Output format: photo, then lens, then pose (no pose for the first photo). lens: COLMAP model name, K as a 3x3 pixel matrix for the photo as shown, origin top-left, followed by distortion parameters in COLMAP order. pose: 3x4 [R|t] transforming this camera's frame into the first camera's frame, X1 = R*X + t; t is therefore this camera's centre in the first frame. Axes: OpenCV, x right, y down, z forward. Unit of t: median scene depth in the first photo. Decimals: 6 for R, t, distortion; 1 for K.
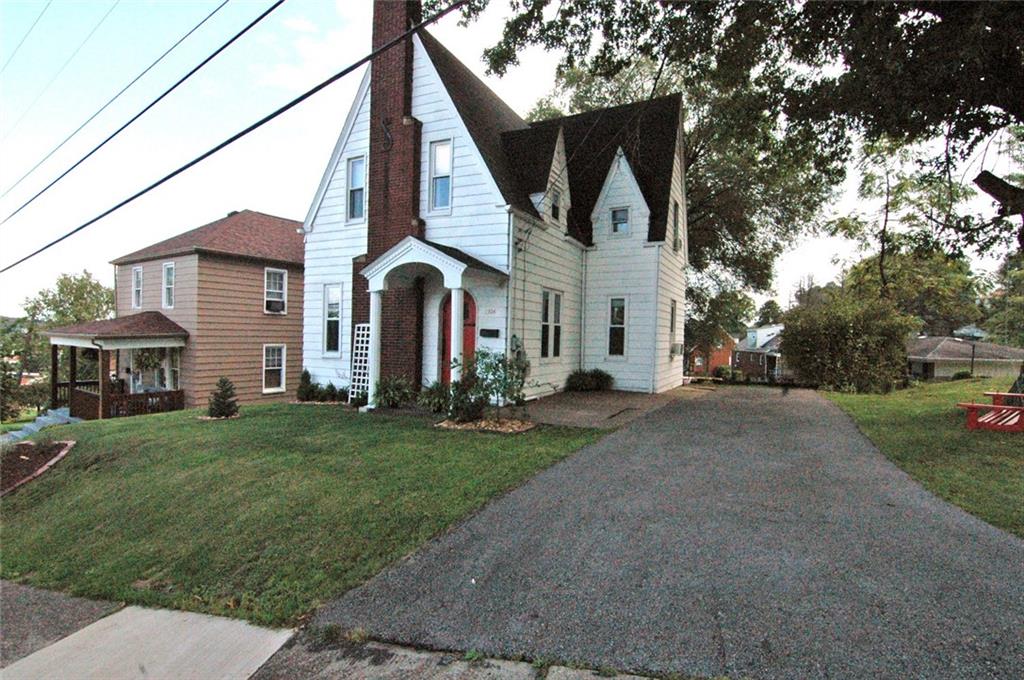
lens RADIAL K [[495.4, 0, 510.8], [0, 495.4, 344.6], [0, 0, 1]] dist [-0.012426, -0.002724]
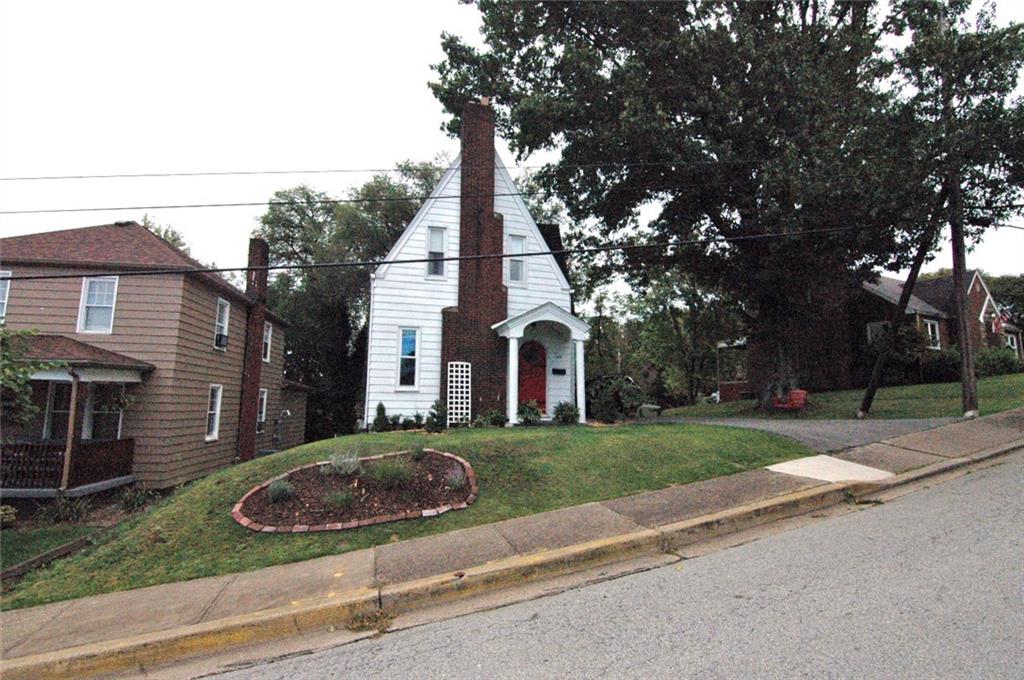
lens RADIAL K [[495.4, 0, 510.2], [0, 495.4, 339.6], [0, 0, 1]] dist [-0.012426, -0.002724]
pose [[0.740995, 0.079532, 0.666784, -0.961044], [0.016343, 0.990531, -0.136311, 0.068295], [-0.671312, 0.111903, 0.732679, 0.002541]]
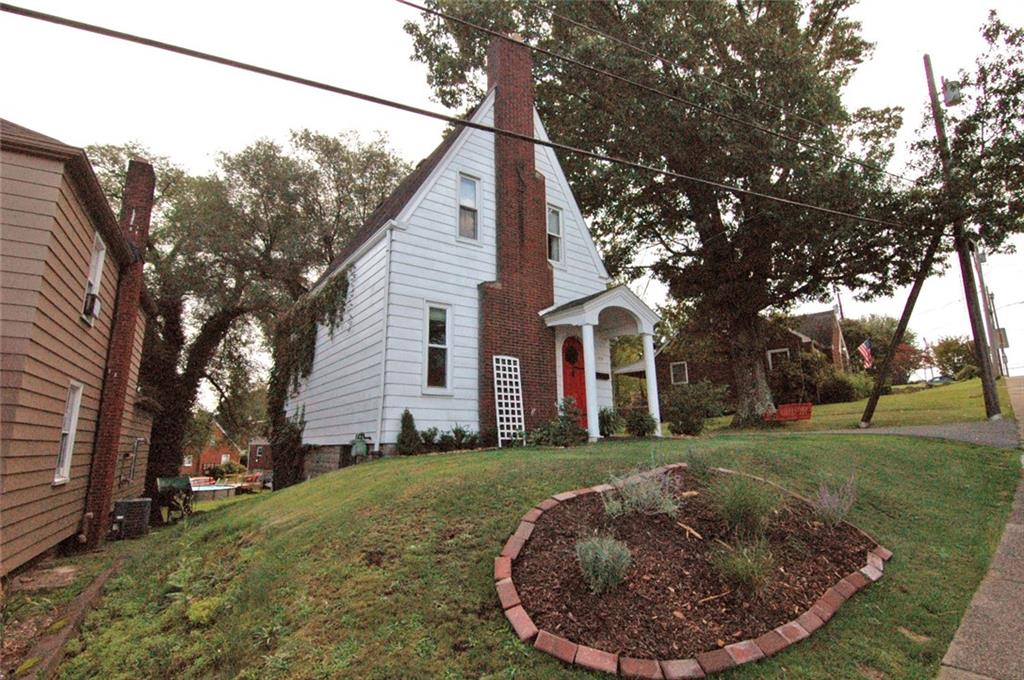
lens RADIAL K [[495.4, 0, 511.6], [0, 495.4, 340.8], [0, 0, 1]] dist [-0.012426, -0.002724]
pose [[0.453163, 0.156854, 0.877519, -1.012045], [0.036862, 0.980258, -0.194255, 0.098854], [-0.890665, 0.120376, 0.438435, 0.554898]]
